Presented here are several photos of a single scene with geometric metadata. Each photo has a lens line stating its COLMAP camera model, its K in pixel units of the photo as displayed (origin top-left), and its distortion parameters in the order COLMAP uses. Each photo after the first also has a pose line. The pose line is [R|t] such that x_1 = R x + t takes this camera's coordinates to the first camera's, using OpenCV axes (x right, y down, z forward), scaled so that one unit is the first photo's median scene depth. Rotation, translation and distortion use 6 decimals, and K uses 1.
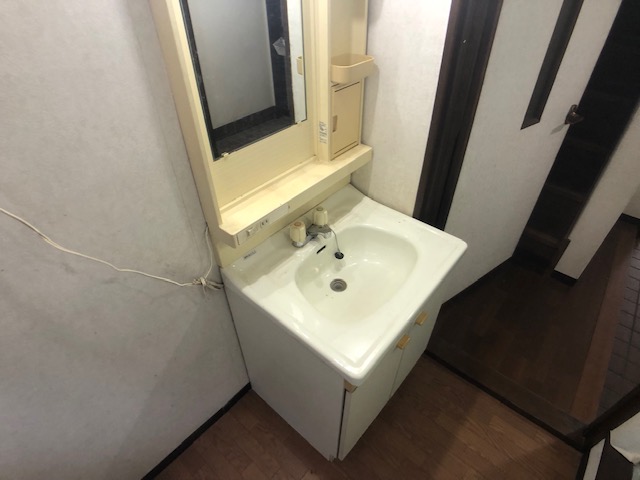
lens RADIAL K [[344.6, 0, 320.0], [0, 344.6, 240.0], [0, 0, 1]] dist [-0.066520, 0.000048]
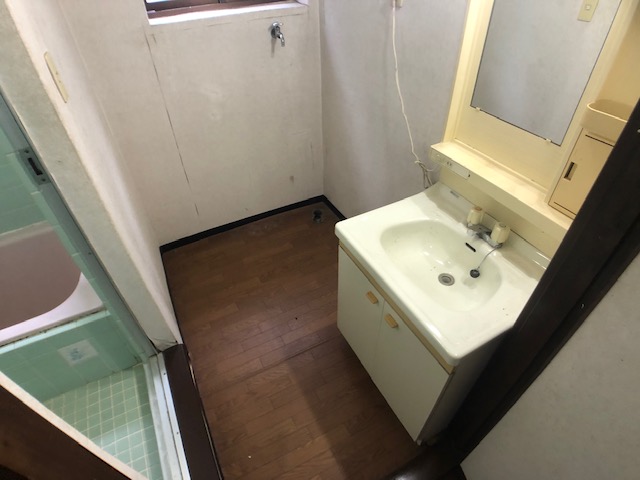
lens RADIAL K [[344.6, 0, 320.0], [0, 344.6, 240.0], [0, 0, 1]] dist [-0.066520, 0.000048]
pose [[-0.362022, 0.633651, -0.683686, 0.943361], [-0.587982, 0.413902, 0.694955, -0.469797], [0.723338, 0.653584, 0.222733, 0.472905]]
